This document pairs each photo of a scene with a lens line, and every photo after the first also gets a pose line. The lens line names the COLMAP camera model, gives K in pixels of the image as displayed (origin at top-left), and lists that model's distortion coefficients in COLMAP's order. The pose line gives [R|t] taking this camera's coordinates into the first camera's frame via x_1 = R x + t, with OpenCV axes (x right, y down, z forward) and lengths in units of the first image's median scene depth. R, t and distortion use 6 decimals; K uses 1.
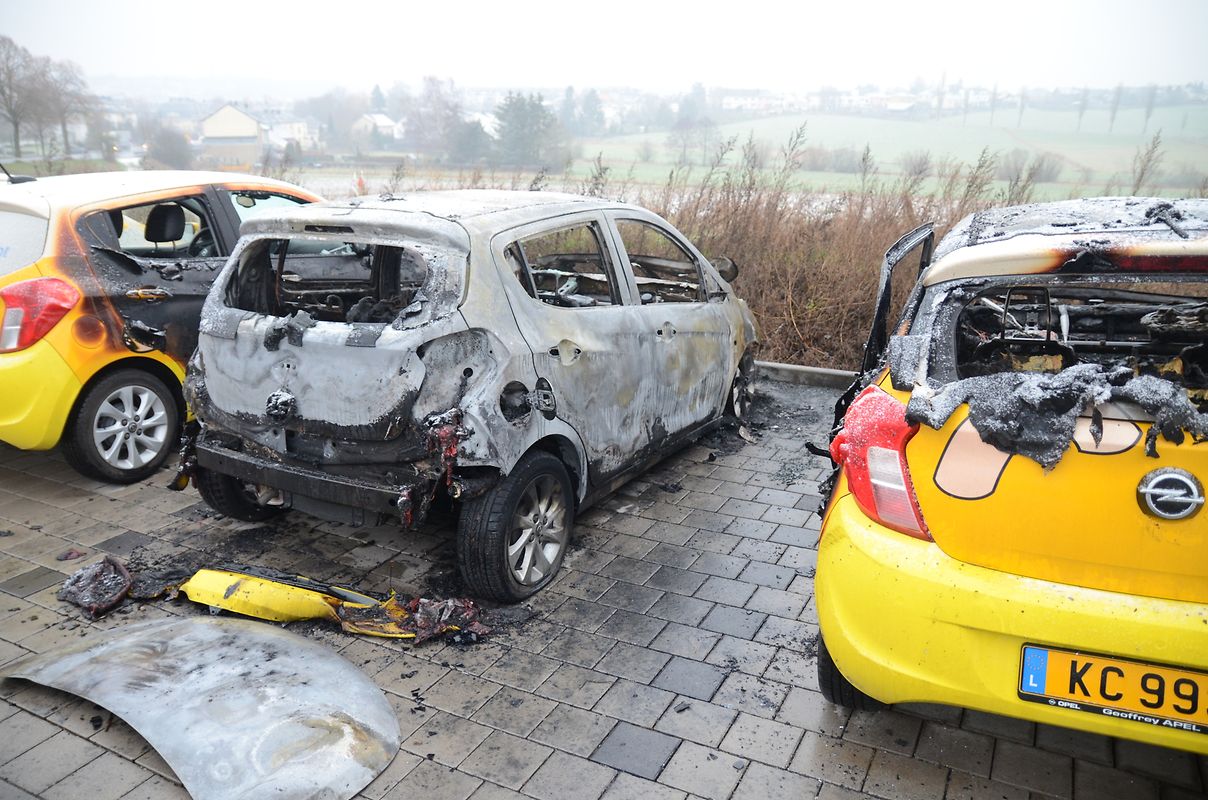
lens RADIAL K [[903.3, 0, 597.1], [0, 903.3, 403.6], [0, 0, 1]] dist [-0.122793, 0.120096]
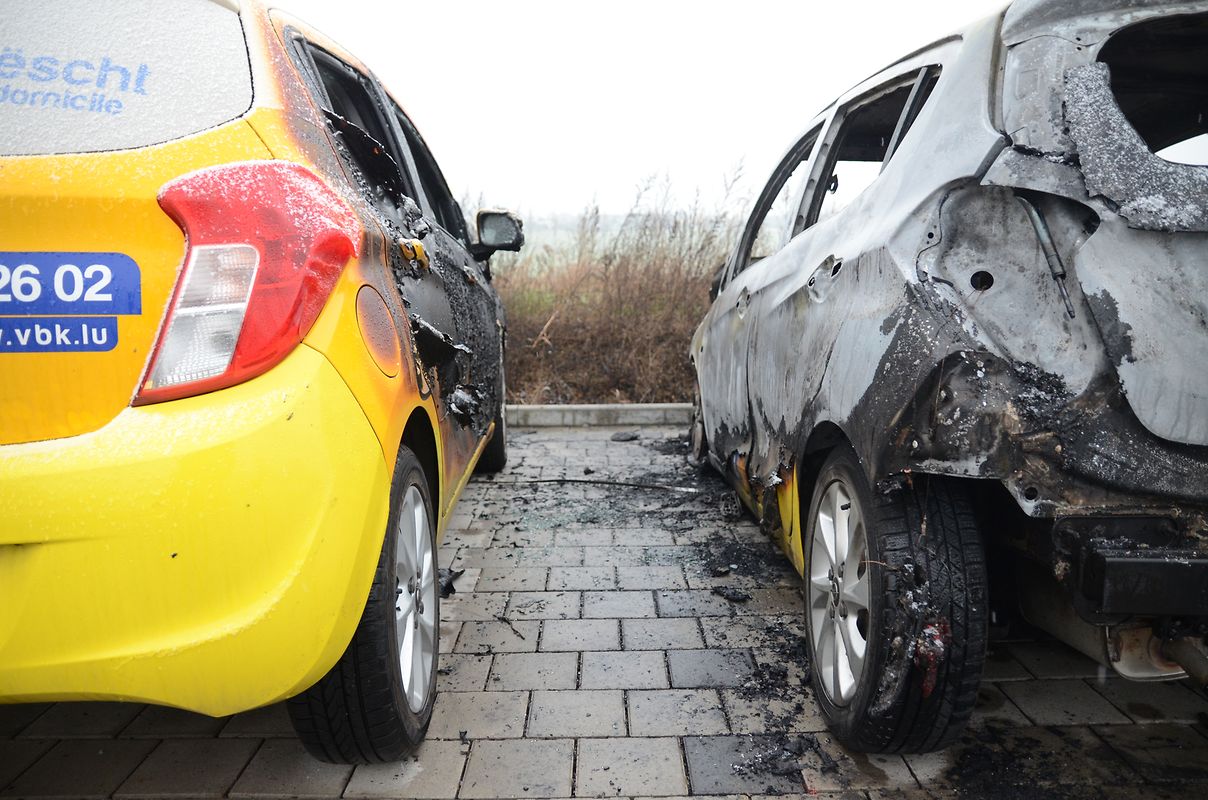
lens RADIAL K [[907.7, 0, 605.3], [0, 907.7, 405.1], [0, 0, 1]] dist [-0.121891, 0.117983]
pose [[0.882157, -0.079333, 0.464225, -0.912808], [0.139316, 0.985553, -0.096316, -0.008003], [-0.449877, 0.149640, 0.880465, 0.891021]]
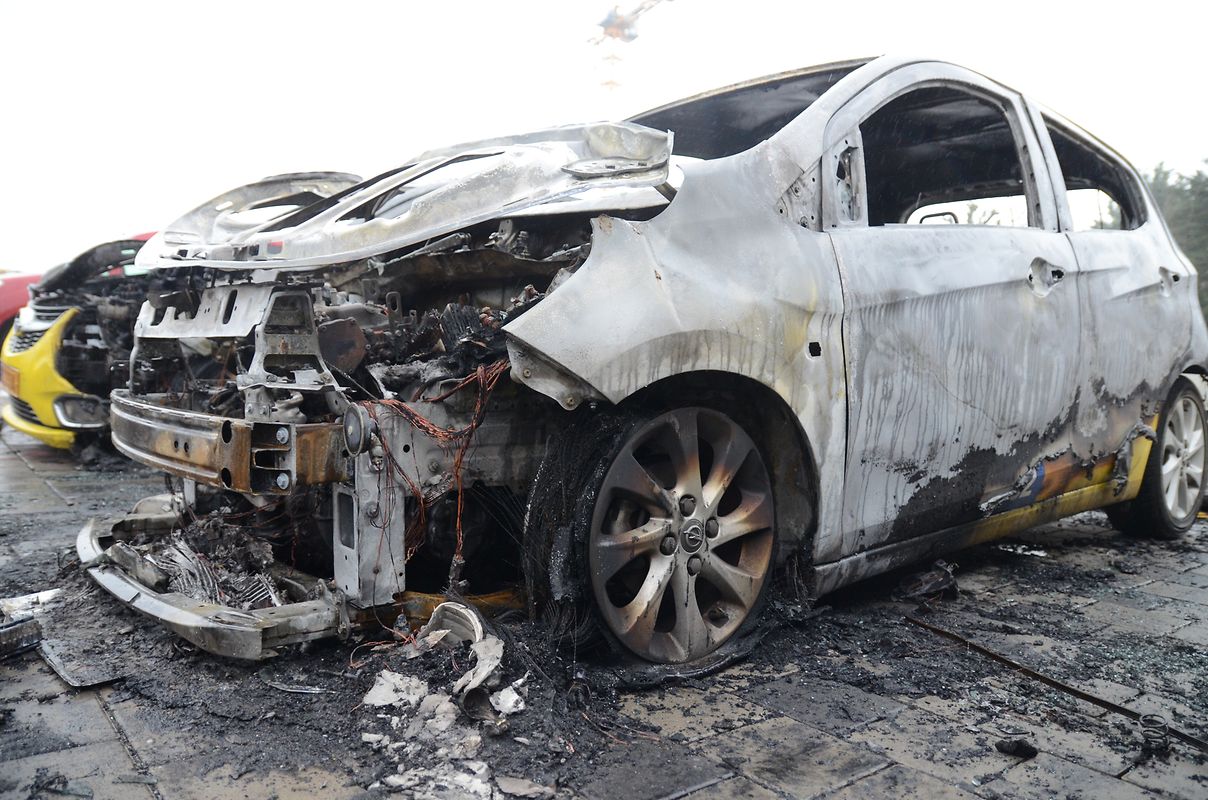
lens RADIAL K [[900.8, 0, 598.5], [0, 900.8, 404.5], [0, 0, 1]] dist [-0.123307, 0.118006]
pose [[-0.919696, -0.066526, 0.386953, -0.299652], [0.057878, 0.951803, 0.301199, -0.323765], [-0.388341, 0.299408, -0.871520, 2.446056]]
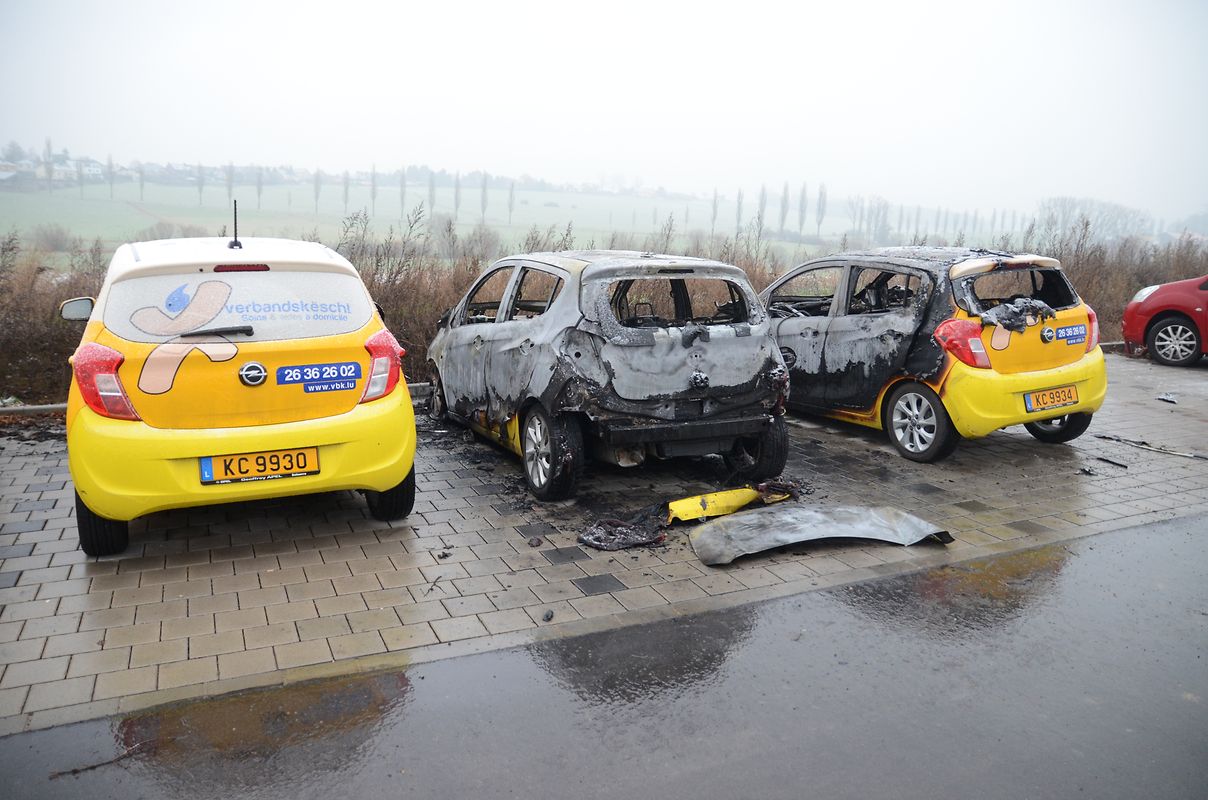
lens RADIAL K [[913.0, 0, 605.9], [0, 913.0, 406.1], [0, 0, 1]] dist [-0.121016, 0.120941]
pose [[0.616079, -0.142513, 0.774685, -1.796212], [0.203018, 0.978997, 0.018645, -0.018974], [-0.761072, 0.145788, 0.632072, 0.118640]]
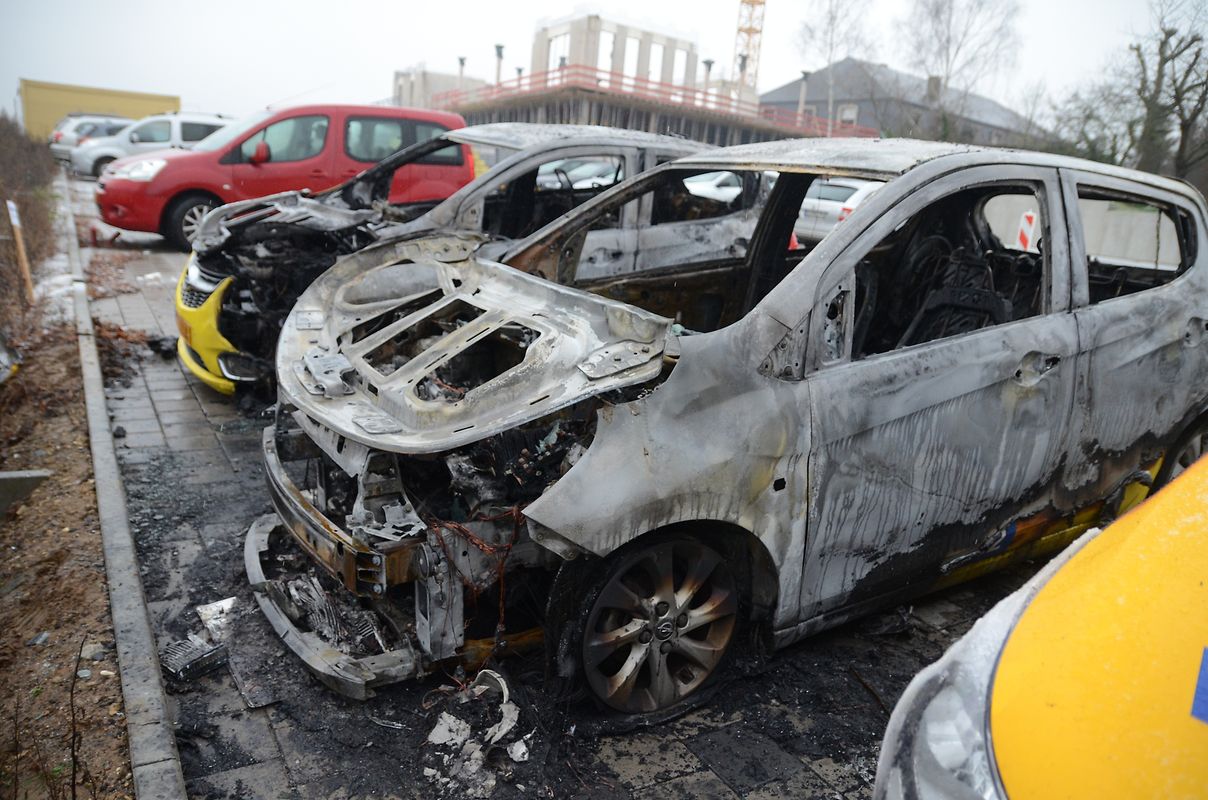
lens RADIAL K [[900.8, 0, 598.5], [0, 900.8, 404.5], [0, 0, 1]] dist [-0.123307, 0.118006]
pose [[-0.848226, -0.197439, 0.491457, -0.417305], [0.070474, 0.877592, 0.474199, -0.576693], [-0.524925, 0.436863, -0.730482, 2.466546]]
